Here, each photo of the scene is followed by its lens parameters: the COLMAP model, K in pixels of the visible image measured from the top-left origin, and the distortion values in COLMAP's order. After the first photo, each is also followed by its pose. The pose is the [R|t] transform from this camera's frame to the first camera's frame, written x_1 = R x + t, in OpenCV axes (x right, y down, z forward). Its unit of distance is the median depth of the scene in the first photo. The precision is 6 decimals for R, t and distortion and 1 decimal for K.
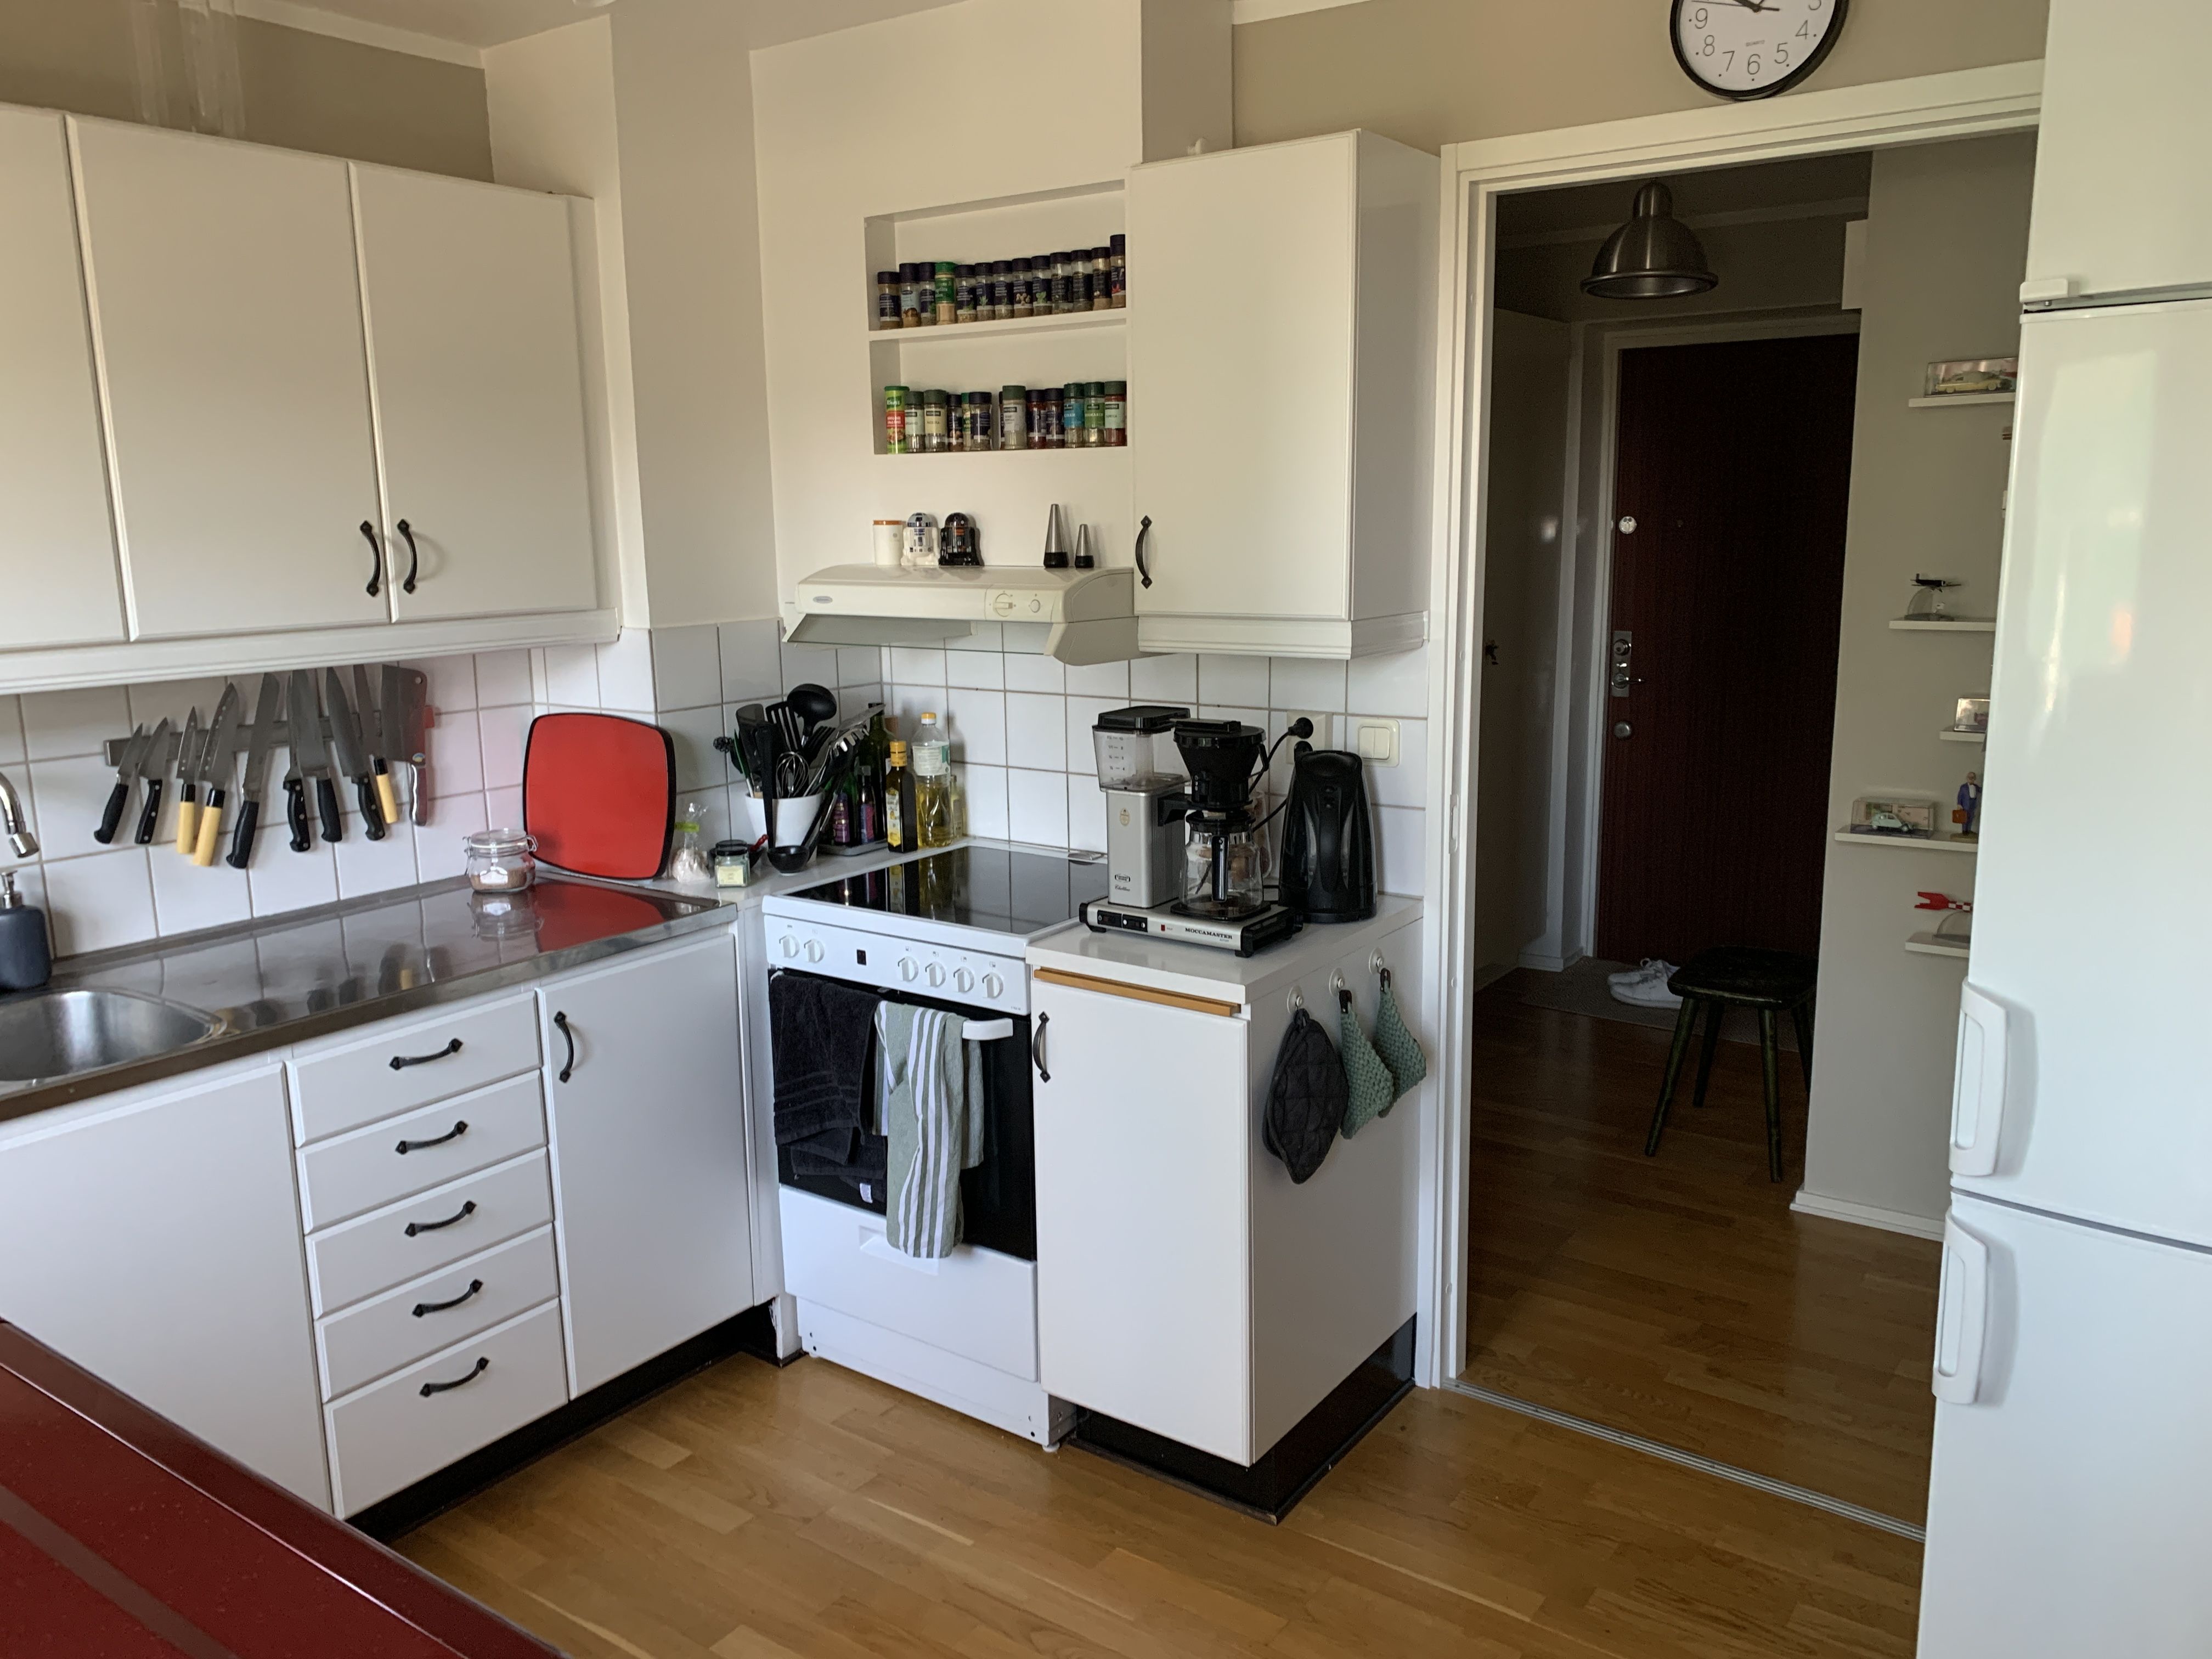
lens RADIAL K [[1679.9, 0, 1106.0], [0, 1679.9, 829.5], [0, 0, 1]] dist [-0.000266, -0.000921]
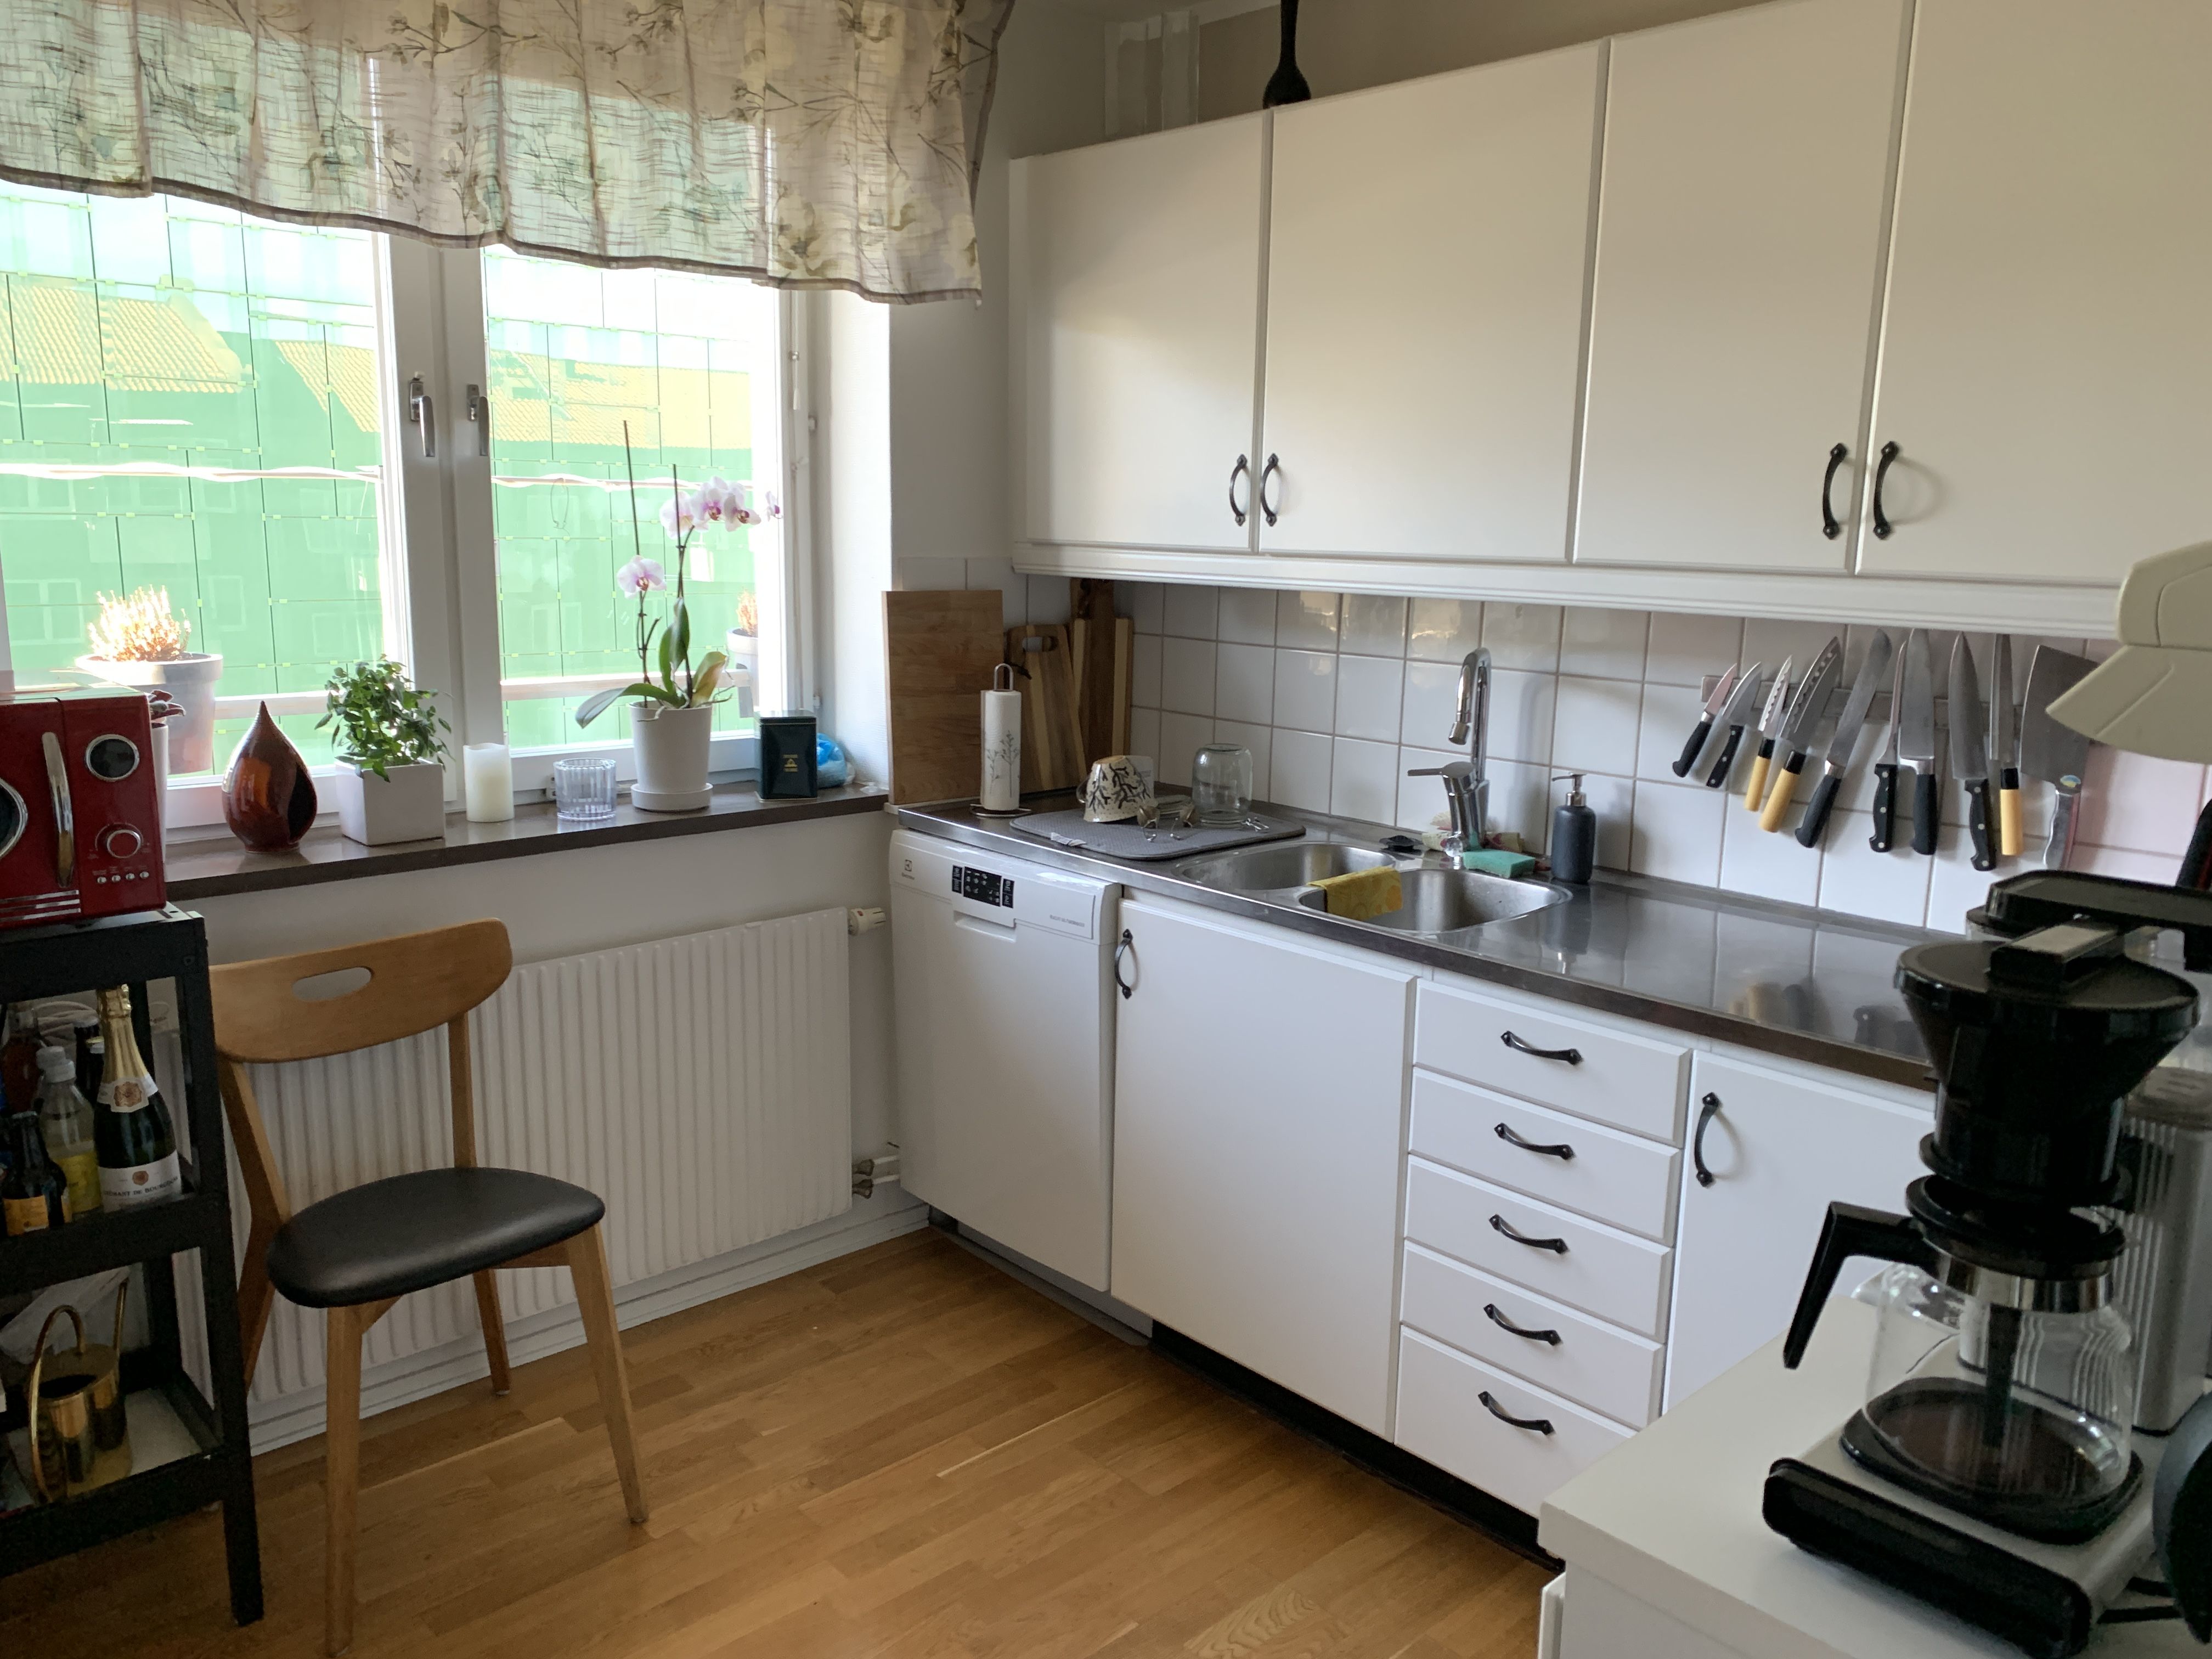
lens RADIAL K [[1679.9, 0, 1106.0], [0, 1679.9, 829.5], [0, 0, 1]] dist [-0.000266, -0.000921]
pose [[-0.210903, 0.195820, -0.957692, 0.423889], [-0.199866, 0.950393, 0.238342, -0.127265], [0.956856, 0.241677, -0.161303, 0.818346]]
